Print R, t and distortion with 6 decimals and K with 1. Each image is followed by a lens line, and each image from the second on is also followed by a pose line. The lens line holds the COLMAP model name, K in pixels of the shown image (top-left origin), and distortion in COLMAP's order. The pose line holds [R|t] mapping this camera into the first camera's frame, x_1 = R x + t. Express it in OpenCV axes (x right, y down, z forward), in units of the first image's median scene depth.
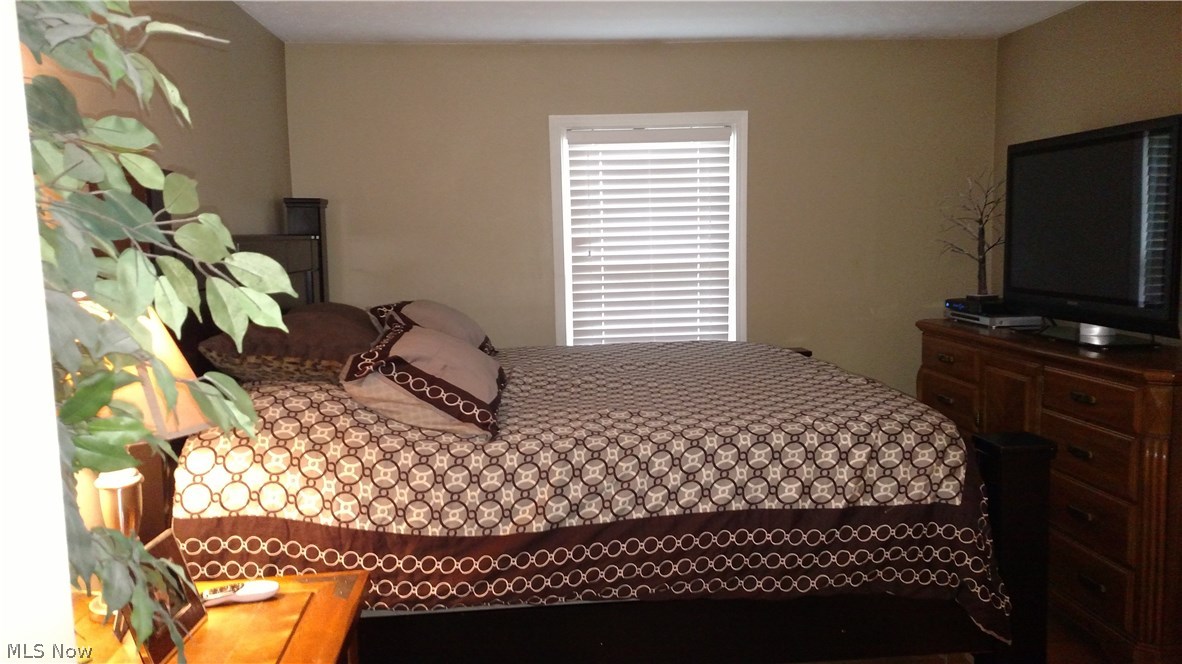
lens RADIAL K [[913.1, 0, 557.1], [0, 913.1, 357.1], [0, 0, 1]] dist [0.128718, -0.272982]
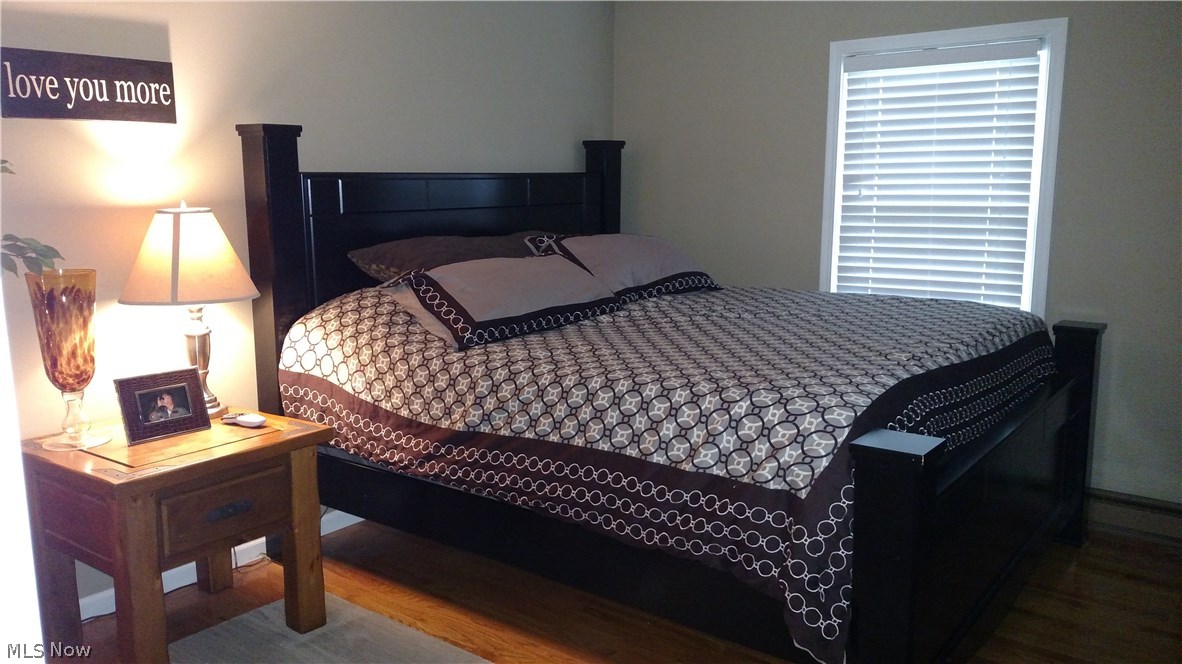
lens RADIAL K [[913.1, 0, 557.1], [0, 913.1, 357.1], [0, 0, 1]] dist [0.128718, -0.272982]
pose [[0.724014, 0.148092, -0.673701, 0.463239], [-0.096158, 0.988814, 0.114020, -0.027431], [0.683050, -0.017770, 0.730155, 0.120887]]
